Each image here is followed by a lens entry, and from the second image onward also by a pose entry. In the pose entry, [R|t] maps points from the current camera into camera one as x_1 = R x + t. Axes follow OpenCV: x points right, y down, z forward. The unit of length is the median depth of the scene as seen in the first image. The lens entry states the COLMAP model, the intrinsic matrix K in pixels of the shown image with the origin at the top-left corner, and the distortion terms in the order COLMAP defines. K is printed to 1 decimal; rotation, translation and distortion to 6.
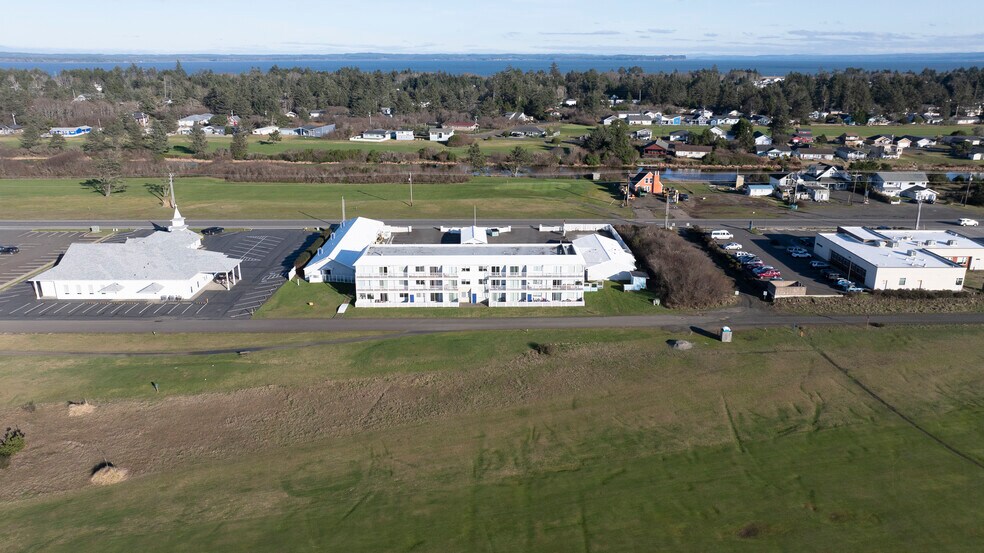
lens RADIAL K [[687.3, 0, 495.0], [0, 687.3, 275.9], [0, 0, 1]] dist [-0.015377, -0.002339]
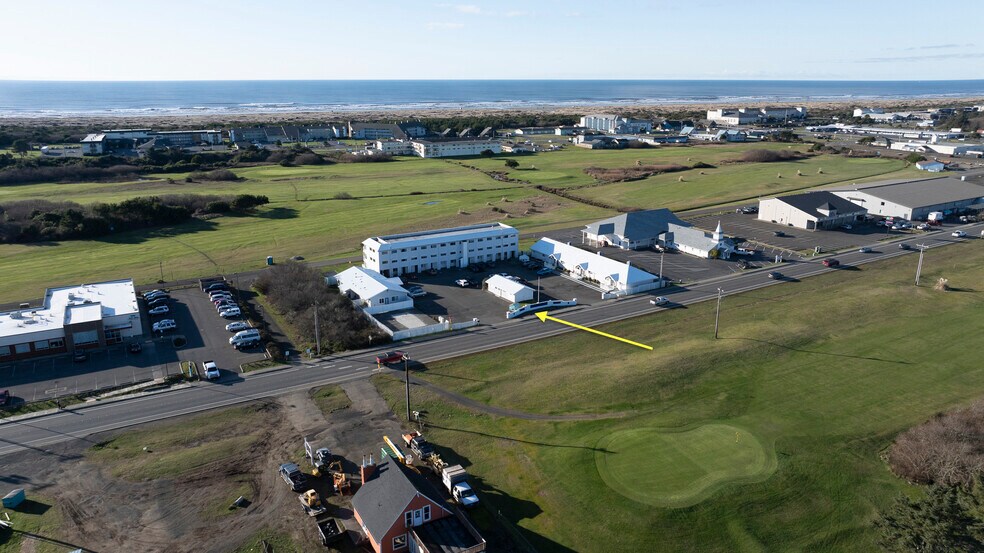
lens RADIAL K [[687.3, 0, 495.0], [0, 687.3, 275.9], [0, 0, 1]] dist [-0.015377, -0.002339]
pose [[-0.866495, 0.138740, -0.479518, 0.494329], [-0.151085, 0.842657, 0.516819, -0.623102], [0.475773, 0.520269, -0.709197, 1.827738]]
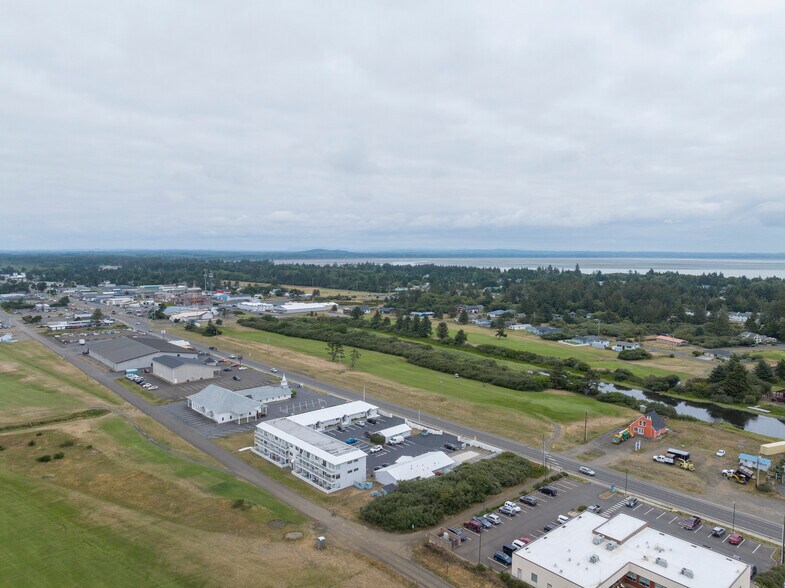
lens RADIAL K [[547.2, 0, 393.9], [0, 547.2, 319.1], [0, 0, 1]] dist [-0.035433, 0.002505]
pose [[0.659741, 0.094092, -0.745579, 0.856535], [-0.233217, 0.968781, -0.084106, -0.203008], [0.714389, 0.229370, 0.661089, 0.224891]]
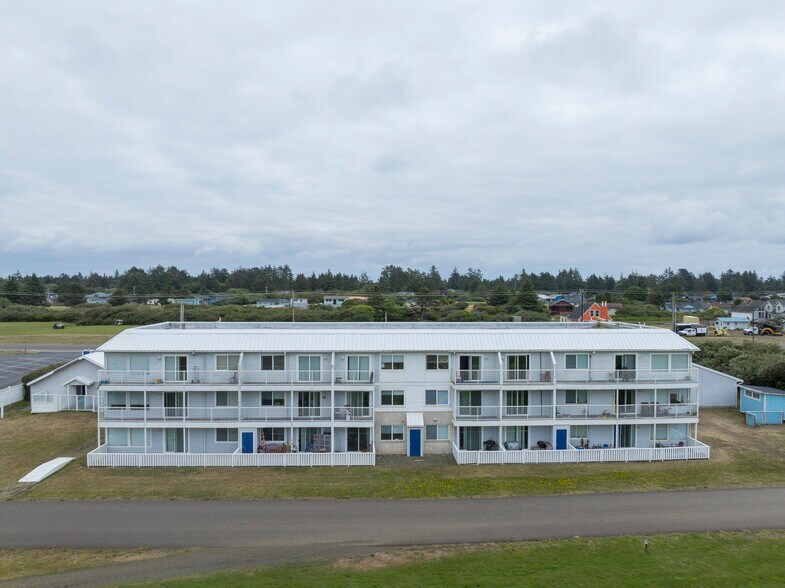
lens RADIAL K [[549.8, 0, 395.1], [0, 549.8, 291.9], [0, 0, 1]] dist [-0.038262, 0.003513]
pose [[0.999367, -0.000764, 0.035562, -0.043541], [0.010805, 0.959047, -0.283039, 0.032855], [-0.033889, 0.283244, 0.958449, 0.580140]]
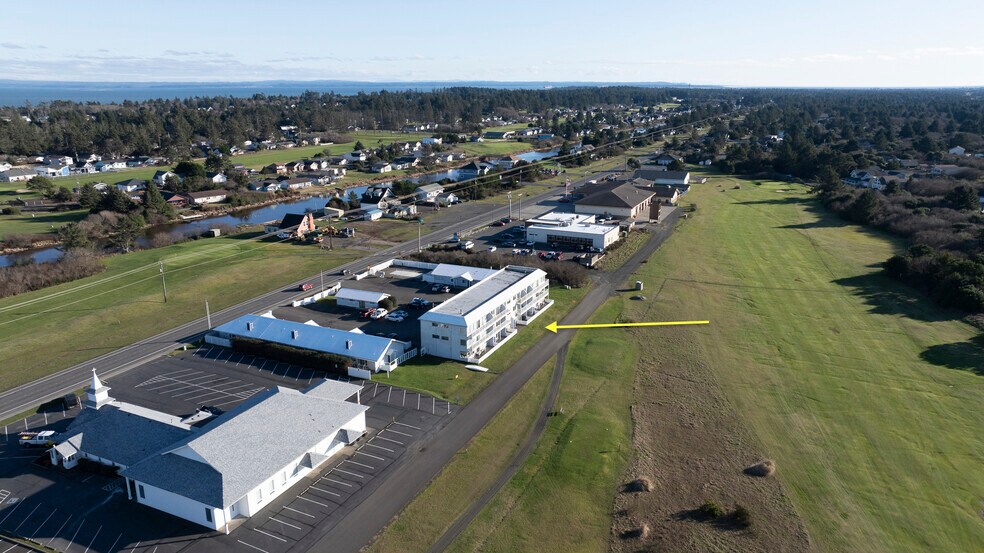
lens RADIAL K [[687.3, 0, 495.0], [0, 687.3, 275.9], [0, 0, 1]] dist [-0.015377, -0.002339]
pose [[0.433746, -0.242834, 0.867696, -0.896191], [0.274040, 0.952932, 0.129701, -0.178196], [-0.858351, 0.181526, 0.479877, 0.367601]]
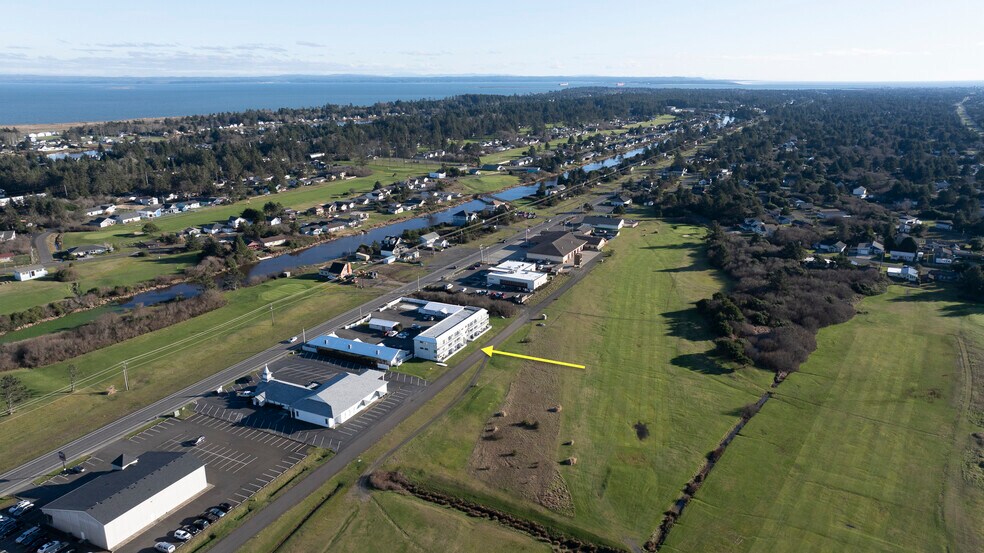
lens RADIAL K [[687.3, 0, 495.0], [0, 687.3, 275.9], [0, 0, 1]] dist [-0.015377, -0.002339]
pose [[0.452856, -0.248614, 0.856220, -1.548118], [0.271586, 0.953163, 0.133120, -0.367985], [-0.849213, 0.172253, 0.499166, -0.192270]]
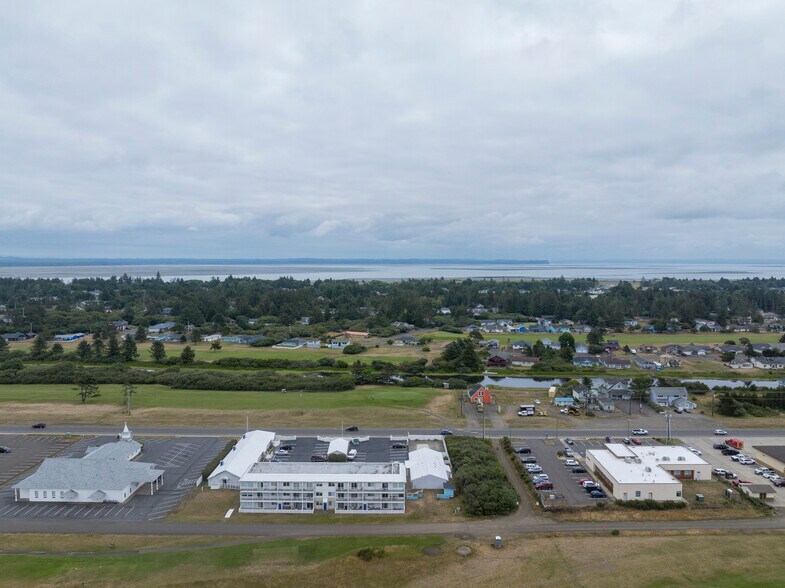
lens RADIAL K [[549.8, 0, 395.1], [0, 549.8, 291.9], [0, 0, 1]] dist [-0.038262, 0.003513]
pose [[0.999893, 0.002757, -0.014335, 0.105433], [-0.006255, 0.968215, -0.250043, -0.093625], [0.013190, 0.250106, 0.968129, -0.141554]]
